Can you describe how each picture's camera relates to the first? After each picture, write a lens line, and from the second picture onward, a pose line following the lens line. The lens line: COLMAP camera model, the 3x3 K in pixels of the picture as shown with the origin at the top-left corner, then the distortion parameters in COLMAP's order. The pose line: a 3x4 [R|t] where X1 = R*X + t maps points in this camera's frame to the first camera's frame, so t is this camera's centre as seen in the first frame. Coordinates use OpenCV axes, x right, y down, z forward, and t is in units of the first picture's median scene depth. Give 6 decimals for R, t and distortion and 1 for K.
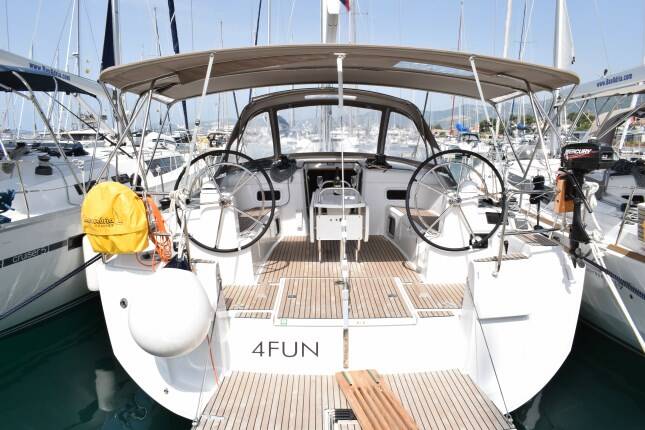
lens RADIAL K [[502.8, 0, 322.5], [0, 502.8, 215.0], [0, 0, 1]] dist [-0.098883, 0.010227]
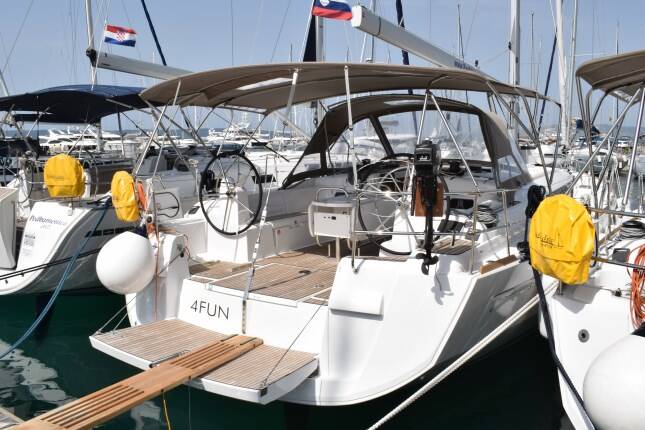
lens RADIAL K [[583.6, 0, 318.7], [0, 583.6, 198.6], [0, 0, 1]] dist [-0.094370, -0.001569]
pose [[0.811083, 0.050885, -0.582714, 0.793686], [-0.087499, 0.995555, -0.034855, 0.015746], [0.578350, 0.079257, 0.811930, -0.035663]]
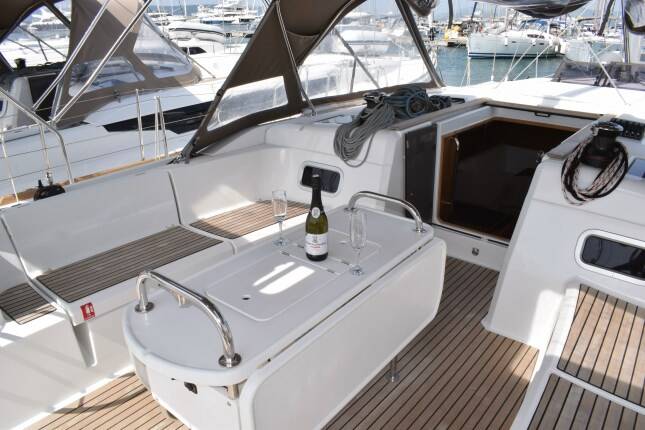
lens RADIAL K [[502.8, 0, 322.5], [0, 502.8, 215.0], [0, 0, 1]] dist [-0.098883, 0.010227]
pose [[0.756362, 0.238981, -0.608938, 0.267318], [-0.109302, 0.963962, 0.242549, -0.177145], [0.644958, -0.116897, 0.755225, 0.909306]]
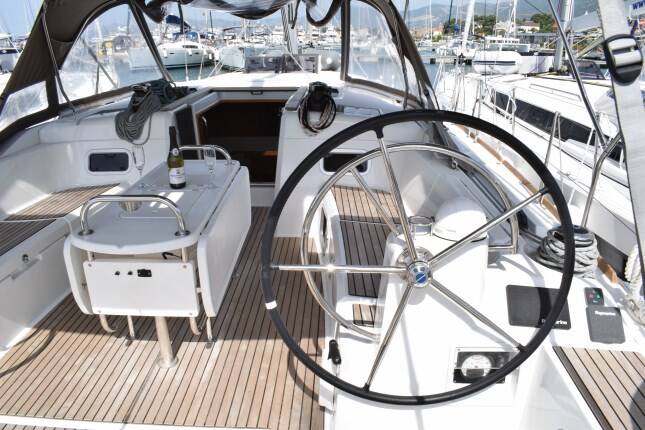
lens RADIAL K [[502.8, 0, 322.5], [0, 502.8, 215.0], [0, 0, 1]] dist [-0.098883, 0.010227]
pose [[0.998035, 0.010230, -0.061824, 0.222488], [0.001159, 0.983403, 0.181430, -0.117290], [0.062654, -0.181145, 0.981459, 0.673628]]
